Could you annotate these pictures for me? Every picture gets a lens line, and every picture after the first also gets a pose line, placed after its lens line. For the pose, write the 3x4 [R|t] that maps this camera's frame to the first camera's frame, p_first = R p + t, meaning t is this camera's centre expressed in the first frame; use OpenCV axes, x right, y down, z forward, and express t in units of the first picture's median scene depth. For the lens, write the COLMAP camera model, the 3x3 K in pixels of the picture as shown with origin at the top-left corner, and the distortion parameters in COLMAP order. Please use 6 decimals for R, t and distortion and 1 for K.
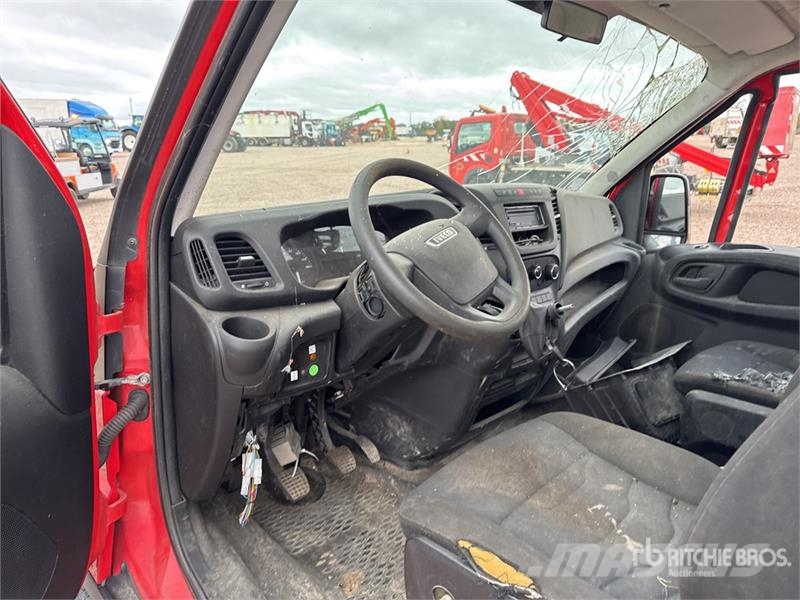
lens RADIAL K [[558.2, 0, 401.5], [0, 558.2, 286.8], [0, 0, 1]] dist [0.065169, -0.084746]
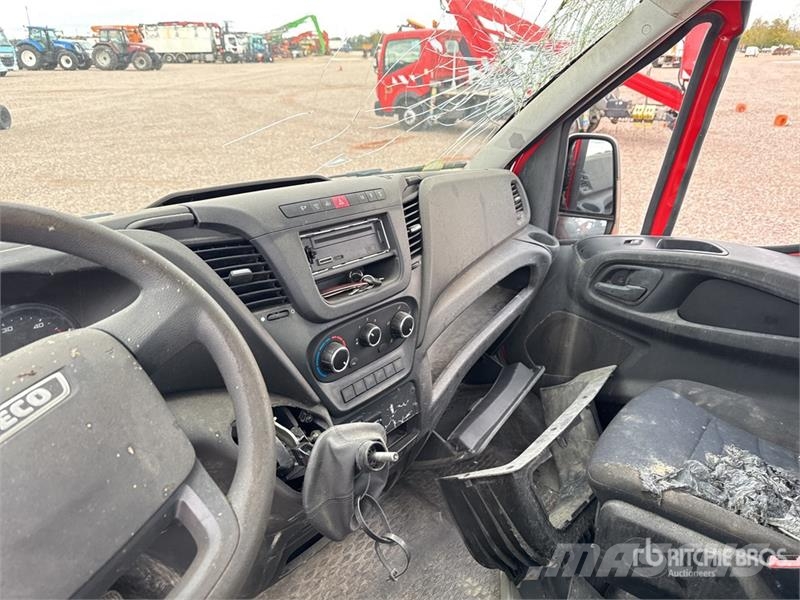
lens RADIAL K [[558.2, 0, 401.5], [0, 558.2, 286.8], [0, 0, 1]] dist [0.065169, -0.084746]
pose [[0.994470, -0.038621, 0.097666, 0.135246], [0.025249, 0.990576, 0.134619, -0.099118], [-0.101945, -0.131408, 0.986073, 0.255916]]
